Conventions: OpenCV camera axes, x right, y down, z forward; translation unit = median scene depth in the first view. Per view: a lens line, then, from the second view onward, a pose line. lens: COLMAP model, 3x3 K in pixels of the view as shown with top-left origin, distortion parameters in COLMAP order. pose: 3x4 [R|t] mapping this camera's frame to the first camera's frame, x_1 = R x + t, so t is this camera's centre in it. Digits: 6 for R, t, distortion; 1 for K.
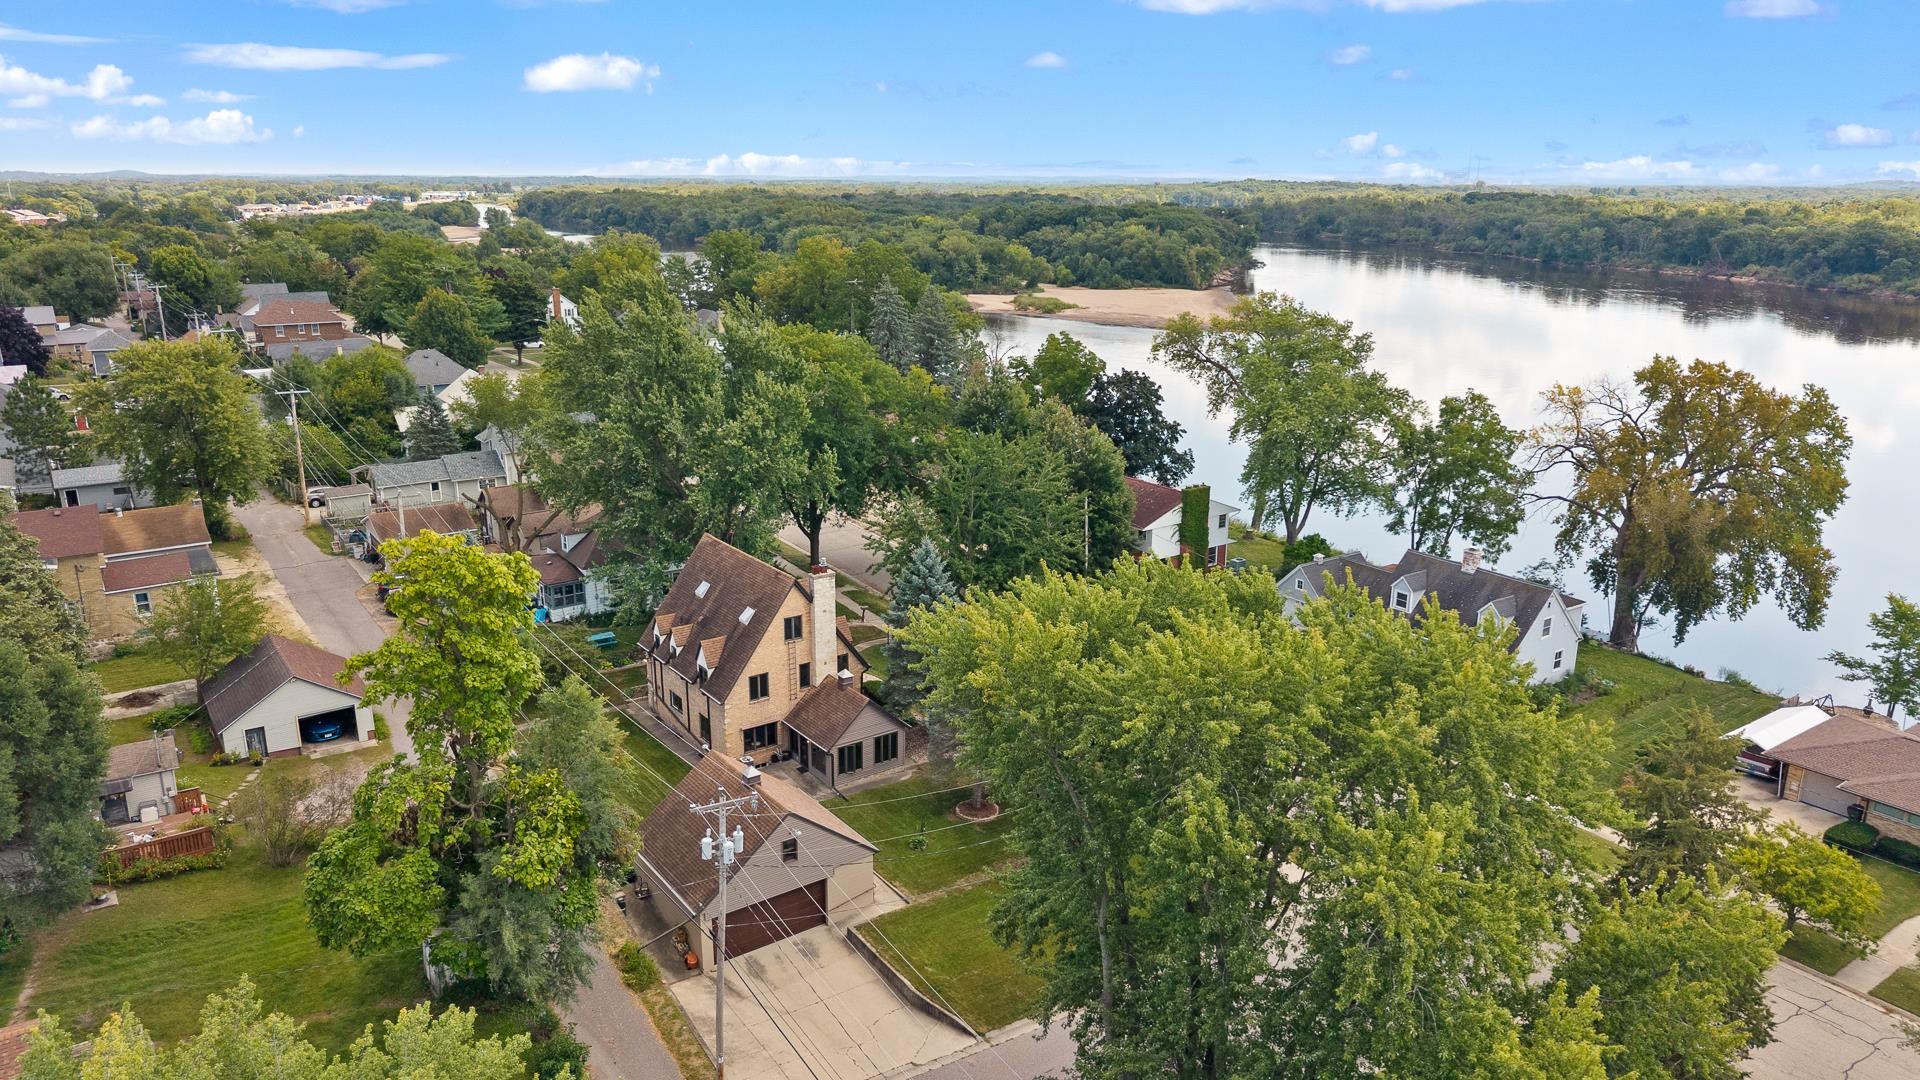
lens RADIAL K [[1268.1, 0, 964.4], [0, 1268.1, 535.2], [0, 0, 1]] dist [0.038261, -0.028407]
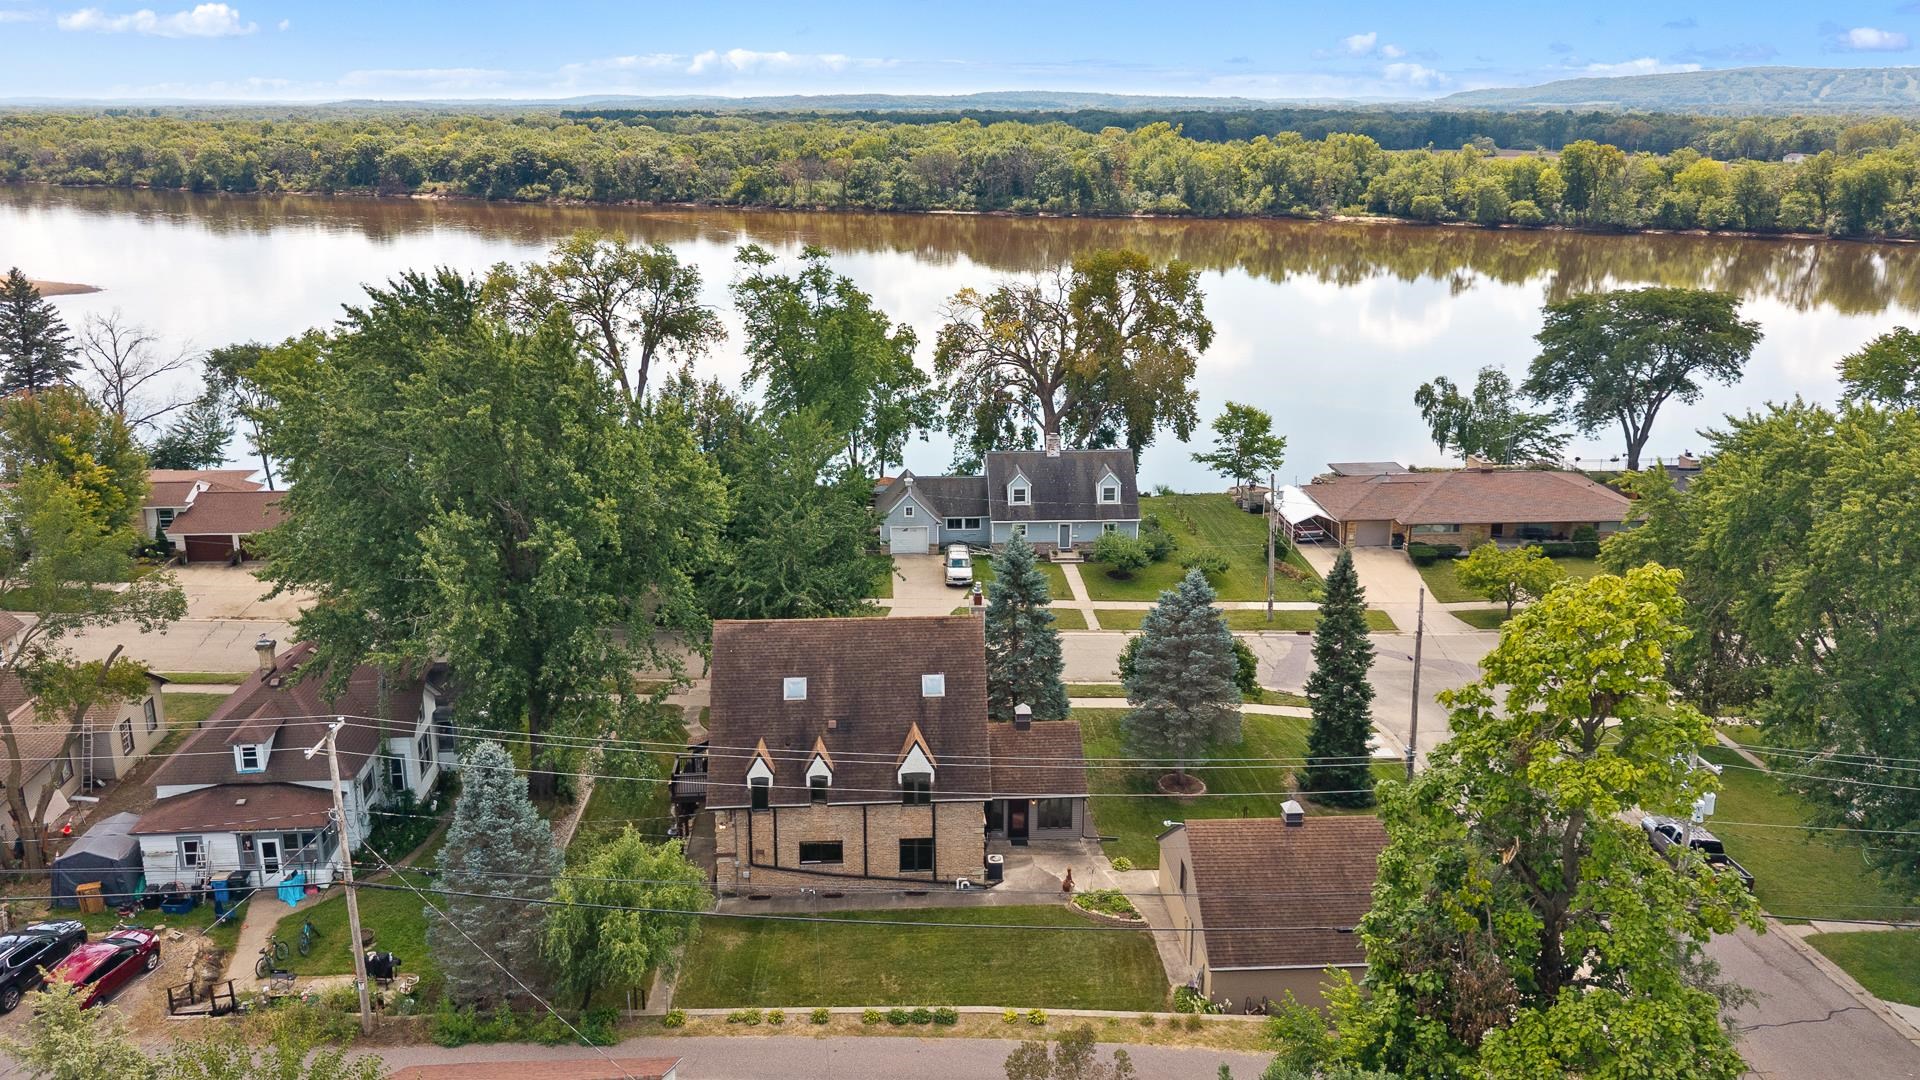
lens RADIAL K [[1362.8, 0, 919.4], [0, 1362.8, 470.0], [0, 0, 1]] dist [0.022021, -0.027943]
pose [[0.539542, -0.225041, 0.811327, -0.651709], [0.229529, 0.966433, 0.115425, -0.126000], [-0.810069, 0.123947, 0.573085, 0.423071]]
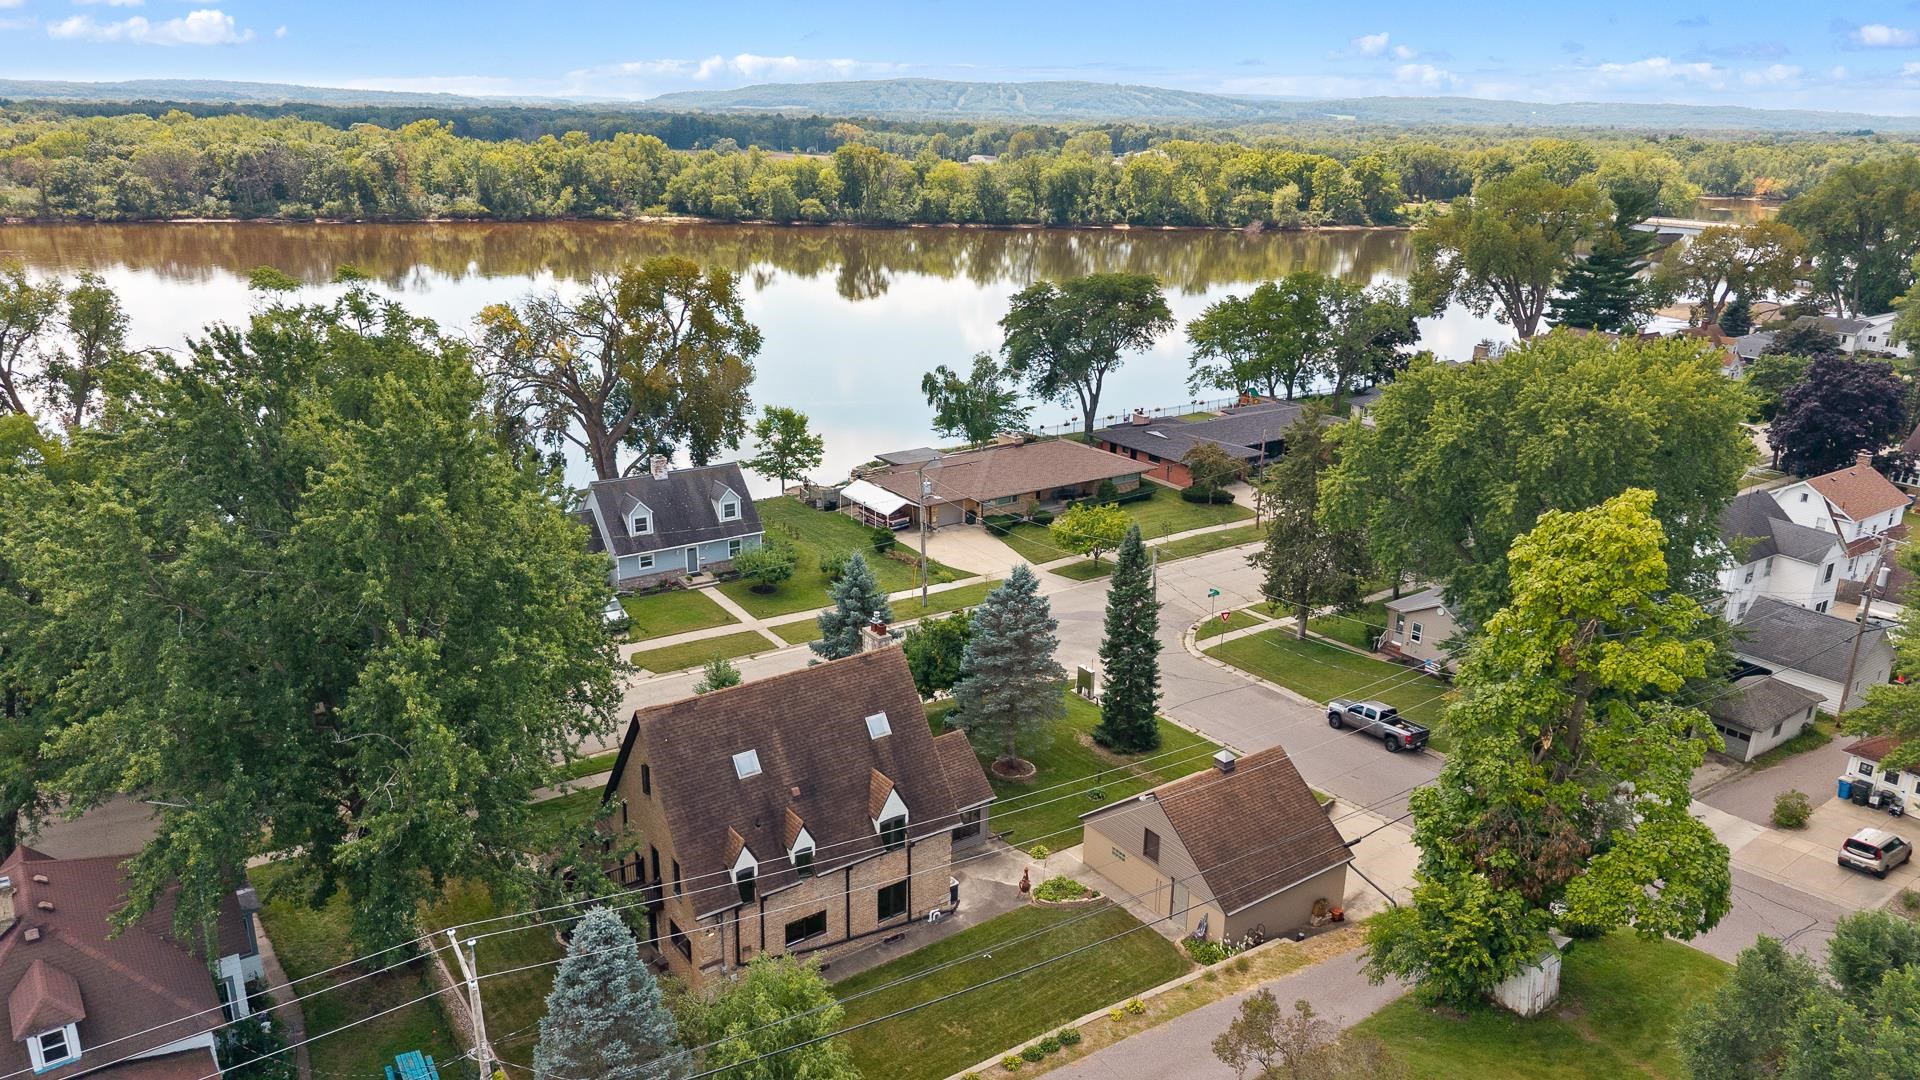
lens RADIAL K [[1322.5, 0, 962.7], [0, 1322.5, 569.8], [0, 0, 1]] dist [0.036292, -0.048888]
pose [[-0.011010, -0.332865, 0.942910, -0.690736], [0.247736, 0.912661, 0.325079, -0.203200], [-0.968765, 0.237172, 0.072414, 0.707853]]
